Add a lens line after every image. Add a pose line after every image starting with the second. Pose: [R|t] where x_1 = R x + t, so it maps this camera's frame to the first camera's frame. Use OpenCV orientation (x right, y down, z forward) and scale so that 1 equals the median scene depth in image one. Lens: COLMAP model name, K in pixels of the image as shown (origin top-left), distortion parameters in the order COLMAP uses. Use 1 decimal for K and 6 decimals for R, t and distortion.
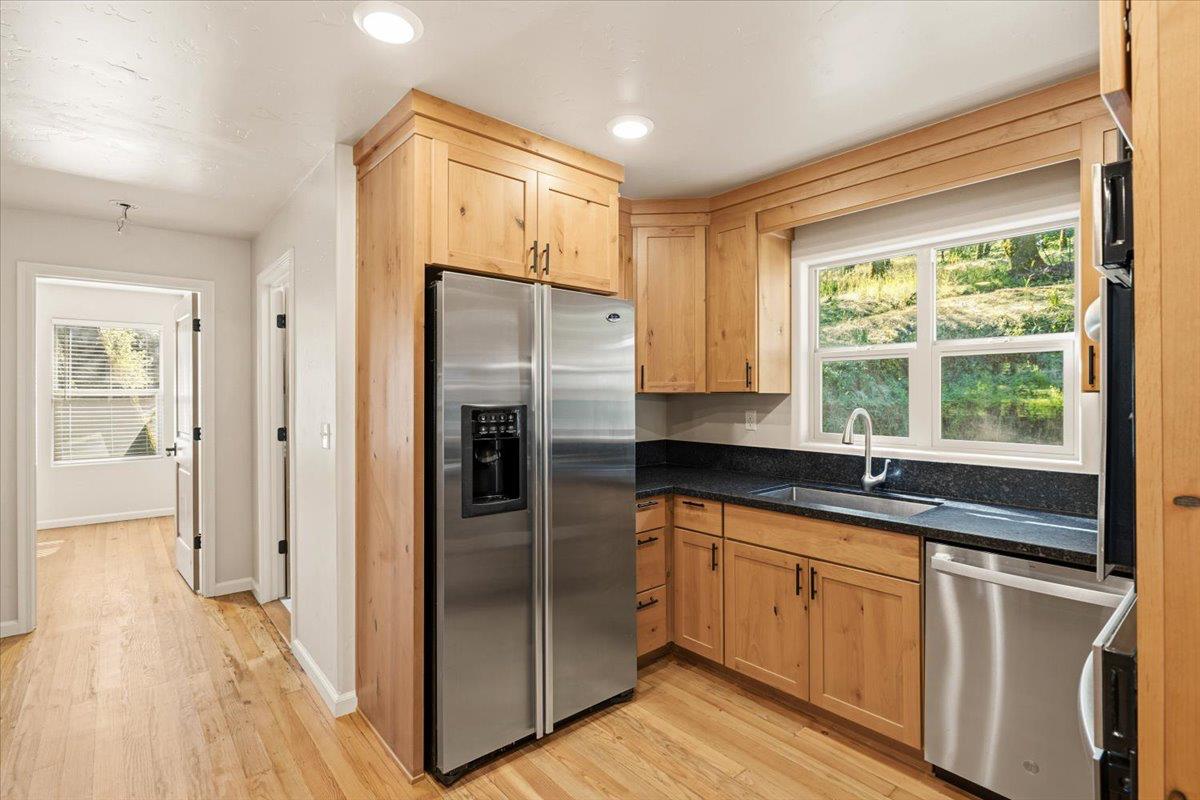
lens RADIAL K [[549.1, 0, 601.3], [0, 549.1, 389.5], [0, 0, 1]] dist [-0.000359, -0.000138]
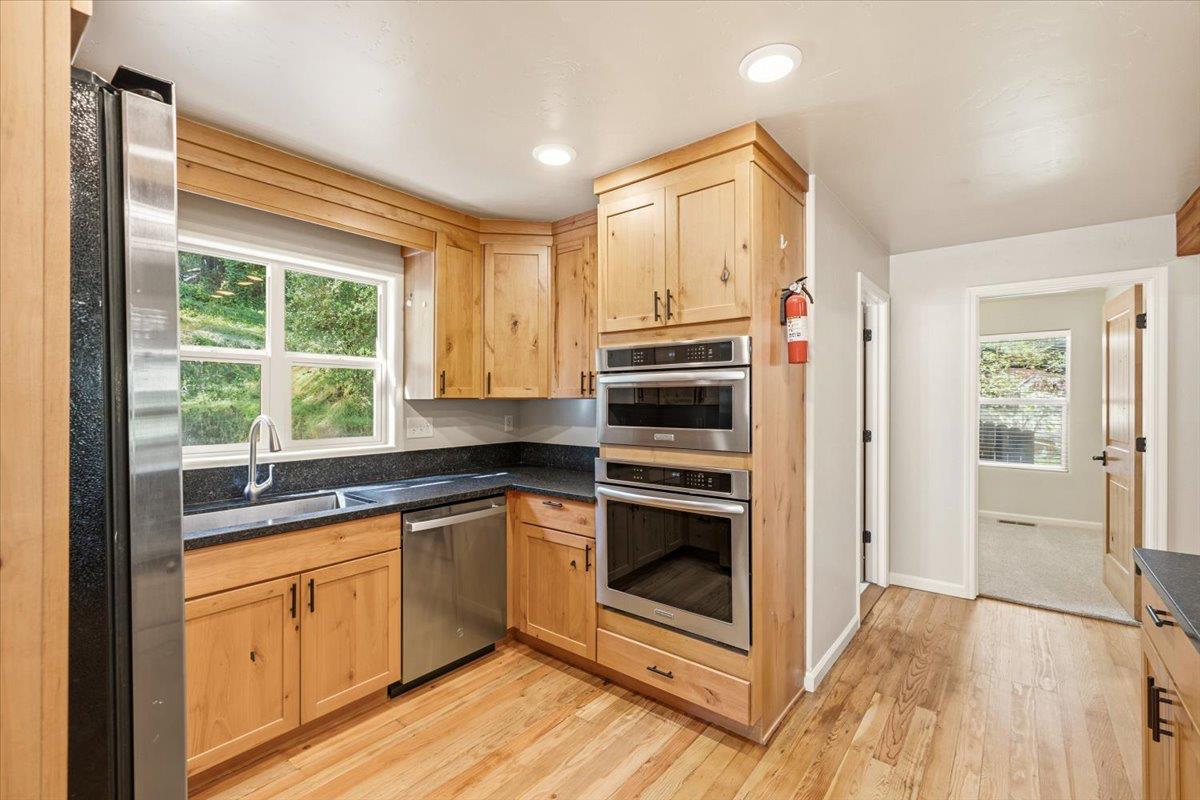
lens RADIAL K [[507.6, 0, 596.8], [0, 507.6, 396.3], [0, 0, 1]] dist [0.001003, 0.000394]
pose [[-0.139957, 0.006593, 0.990136, -0.560559], [-0.005563, 0.999957, -0.007445, 0.006230], [-0.990142, -0.006550, -0.139914, 0.618414]]
